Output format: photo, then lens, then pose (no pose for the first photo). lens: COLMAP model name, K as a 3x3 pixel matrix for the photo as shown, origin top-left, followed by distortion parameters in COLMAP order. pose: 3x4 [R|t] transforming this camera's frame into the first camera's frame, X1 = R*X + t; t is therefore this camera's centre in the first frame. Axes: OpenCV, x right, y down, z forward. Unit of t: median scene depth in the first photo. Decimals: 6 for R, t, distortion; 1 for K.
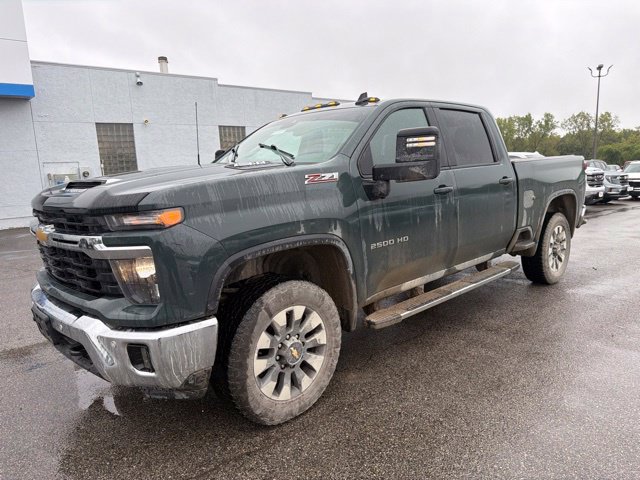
lens RADIAL K [[451.8, 0, 318.9], [0, 451.8, 240.1], [0, 0, 1]] dist [0.118308, -0.179608]
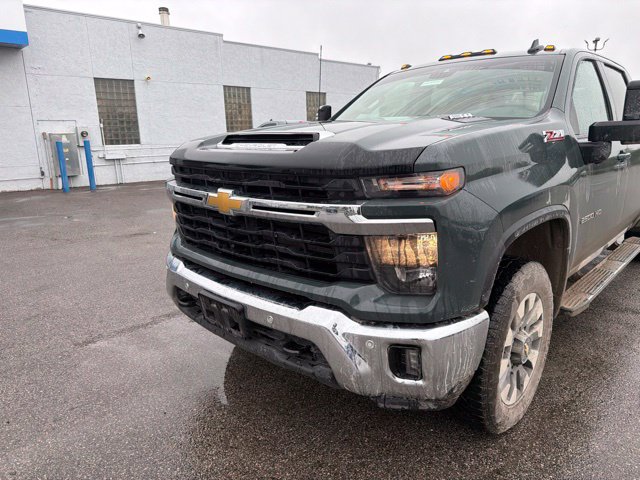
lens RADIAL K [[454.0, 0, 324.2], [0, 454.0, 237.8], [0, 0, 1]] dist [0.073415, -0.100742]
pose [[0.997469, 0.011057, 0.070243, -0.456359], [-0.015349, 0.998028, 0.060858, 0.001164], [-0.069432, -0.061782, 0.995672, 0.197700]]
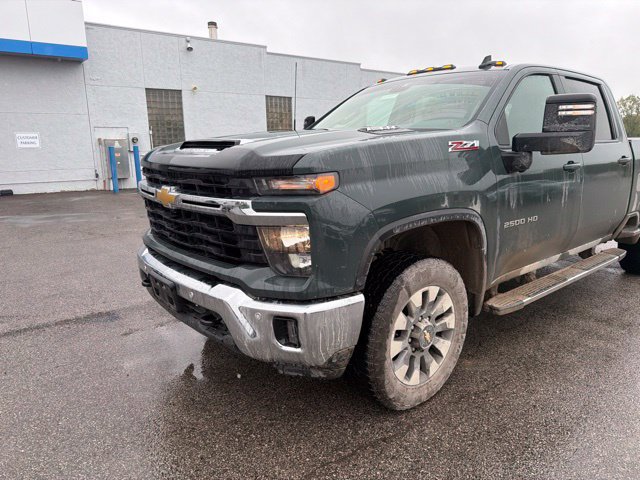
lens RADIAL K [[452.5, 0, 323.2], [0, 452.5, 241.4], [0, 0, 1]] dist [0.131900, -0.229327]
pose [[0.997813, 0.047470, -0.045991, -0.219386], [-0.044950, 0.997509, 0.054356, 0.014130], [0.048457, -0.052169, 0.997462, 0.068790]]
